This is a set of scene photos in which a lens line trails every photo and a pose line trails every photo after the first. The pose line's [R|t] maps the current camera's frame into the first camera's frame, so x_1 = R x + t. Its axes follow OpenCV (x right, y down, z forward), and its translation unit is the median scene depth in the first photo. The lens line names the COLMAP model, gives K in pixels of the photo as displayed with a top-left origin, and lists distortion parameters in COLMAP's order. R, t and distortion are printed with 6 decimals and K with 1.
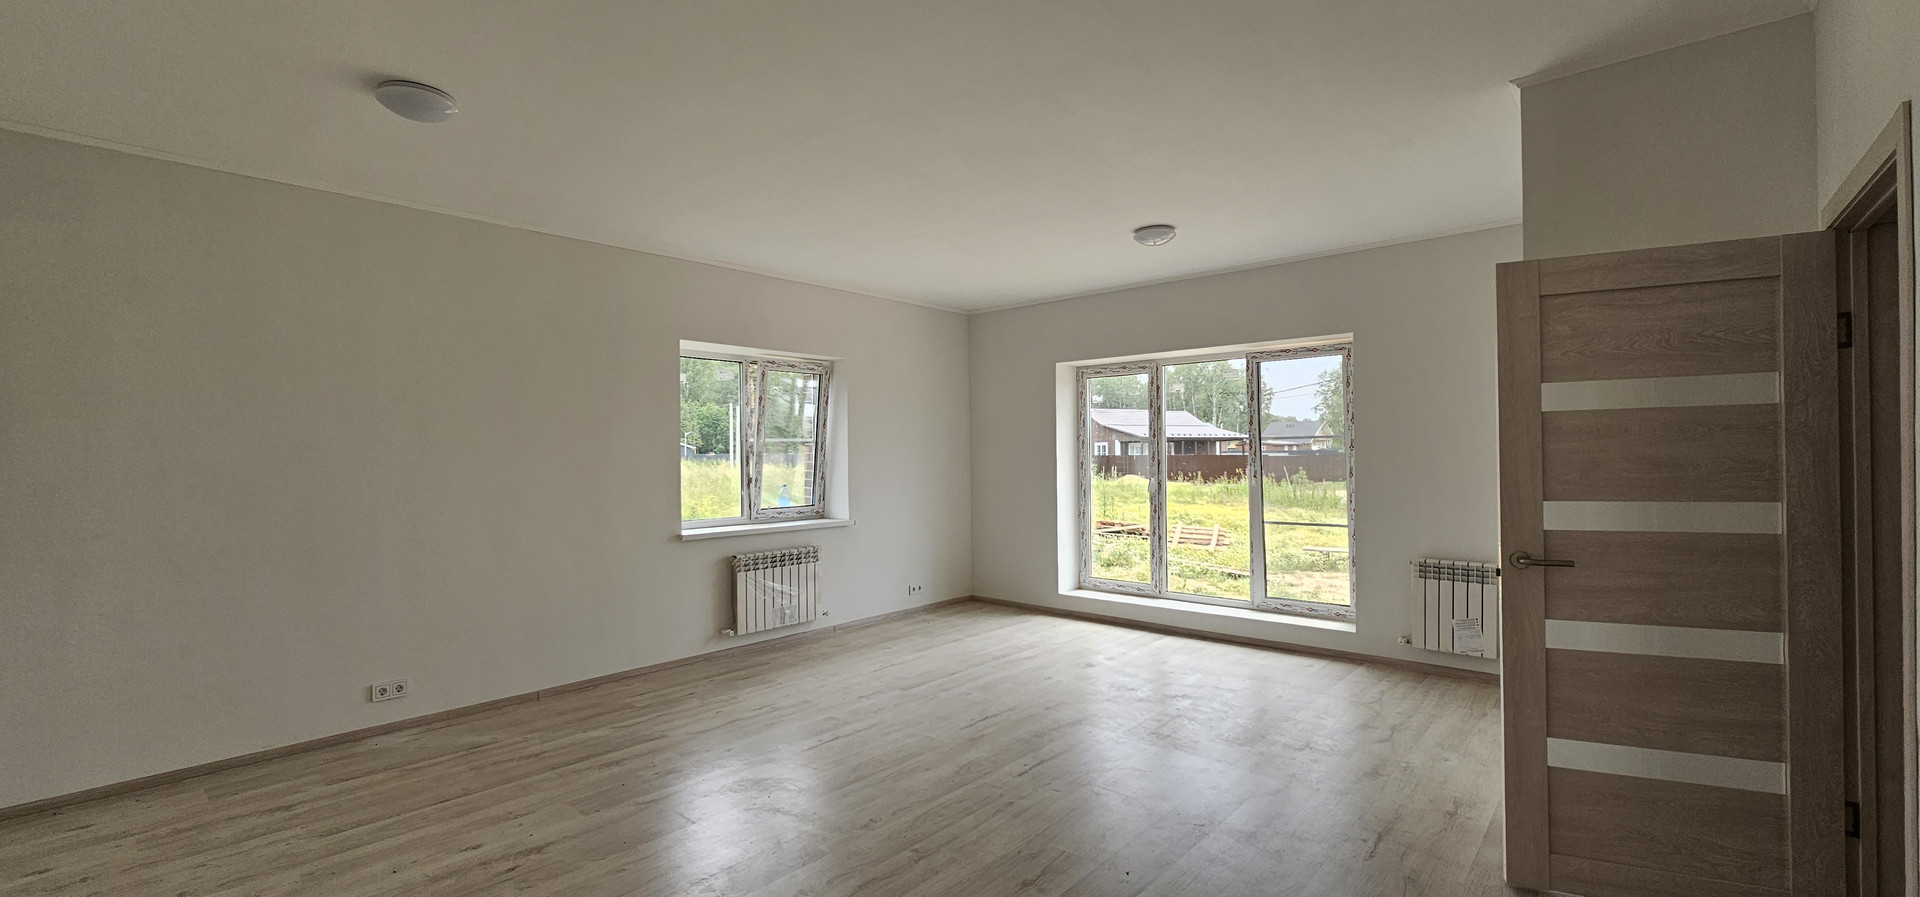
lens RADIAL K [[783.7, 0, 961.0], [0, 783.7, 448.7], [0, 0, 1]] dist [-0.003008, -0.000358]
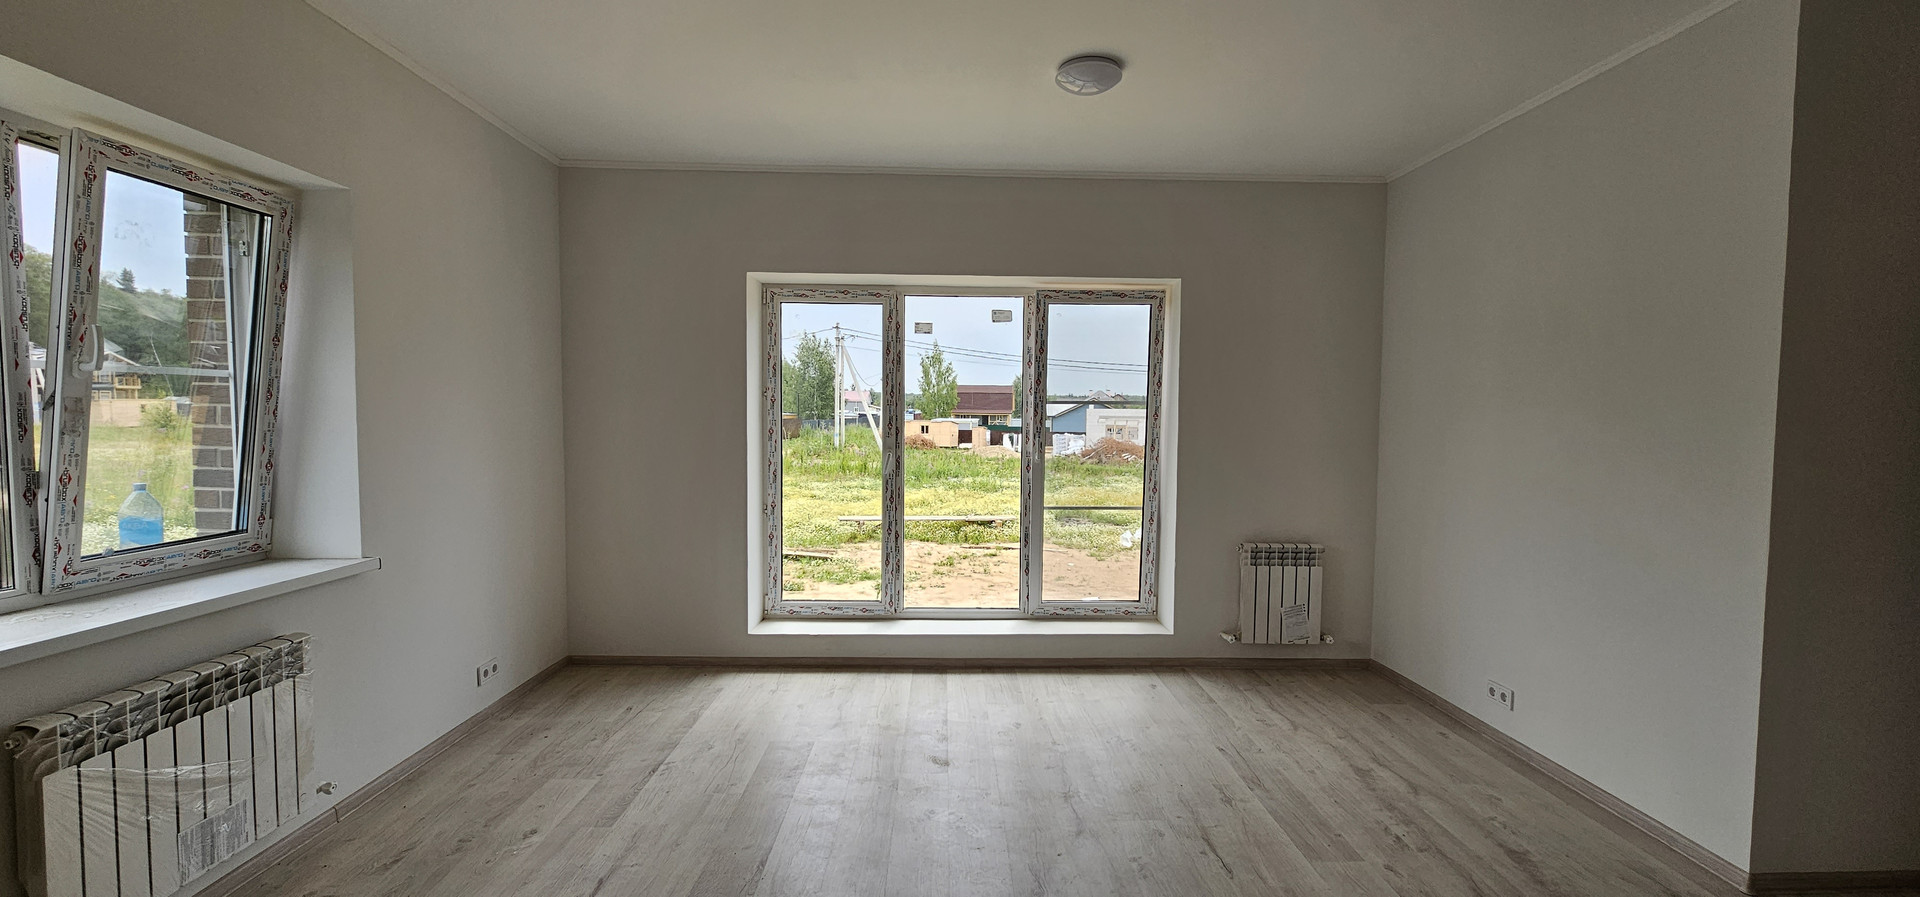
lens RADIAL K [[783.7, 0, 968.3], [0, 783.7, 450.9], [0, 0, 1]] dist [-0.003008, -0.000358]
pose [[0.726494, -0.013407, 0.687042, -0.227649], [-0.022547, 0.998806, 0.043332, 0.003629], [-0.686803, -0.046971, 0.725324, 0.516466]]
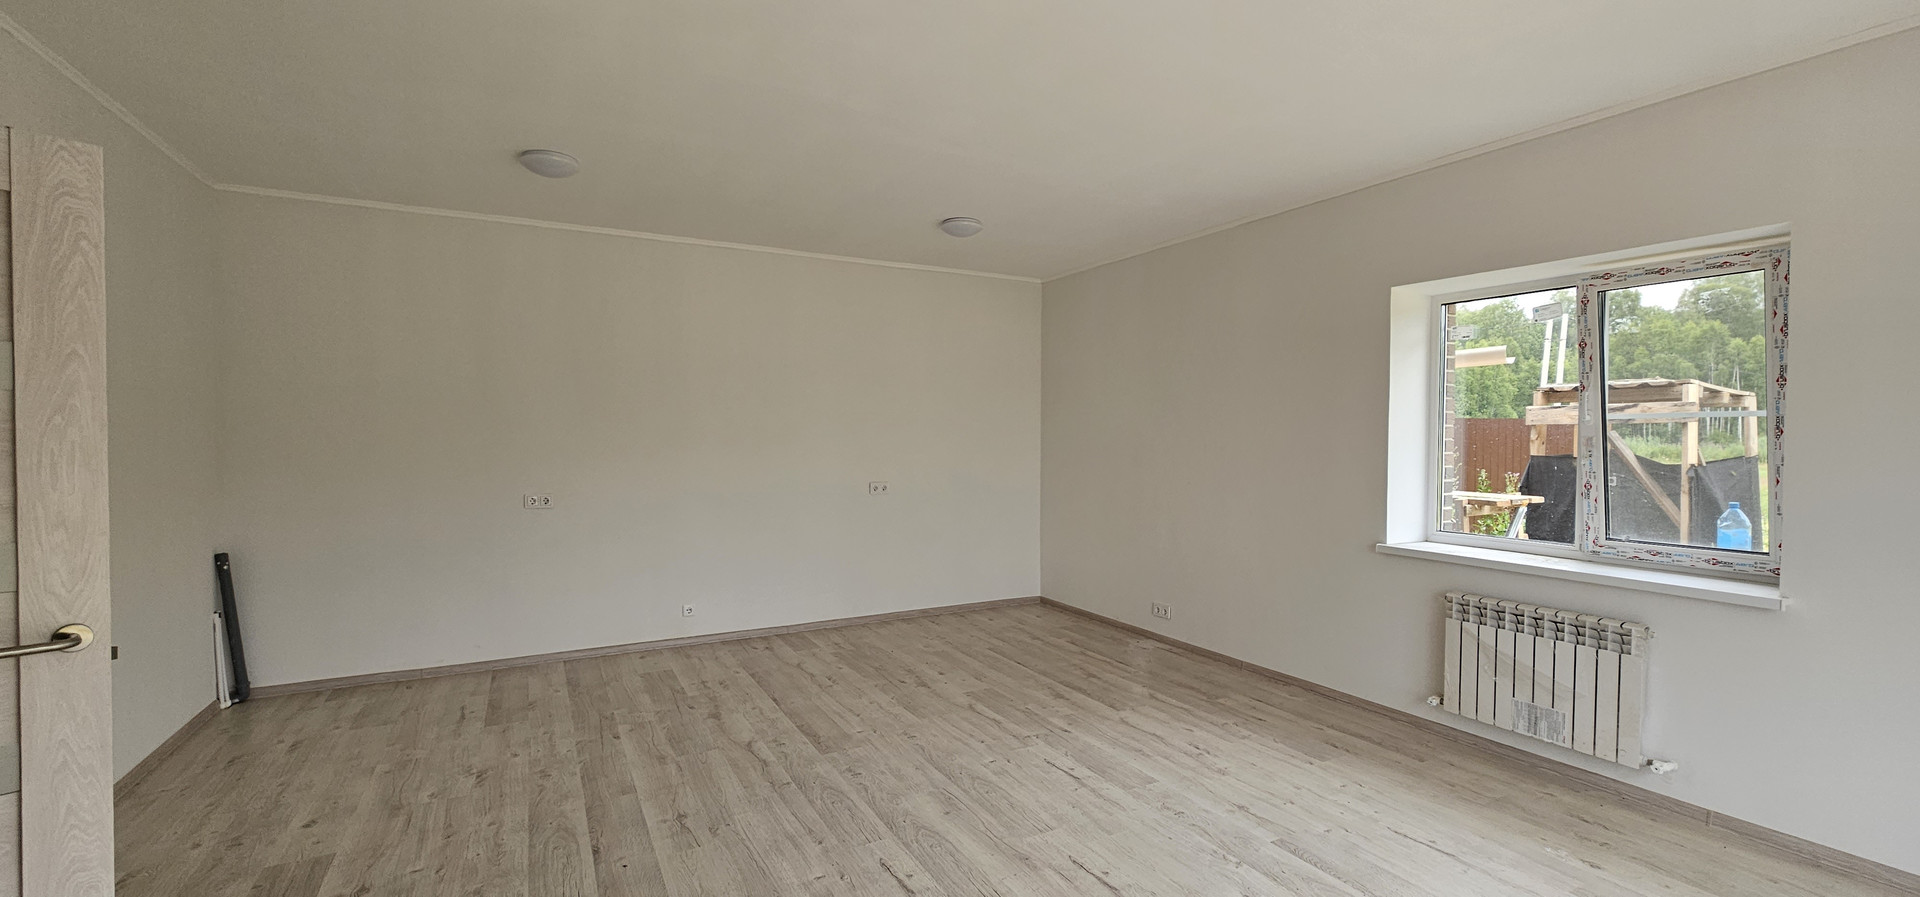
lens RADIAL K [[783.7, 0, 966.0], [0, 783.7, 444.3], [0, 0, 1]] dist [-0.003008, -0.000358]
pose [[-0.331975, 0.022489, -0.943020, 0.476024], [0.005154, 0.999744, 0.022027, -0.006284], [0.943274, 0.002452, -0.332006, 0.832049]]
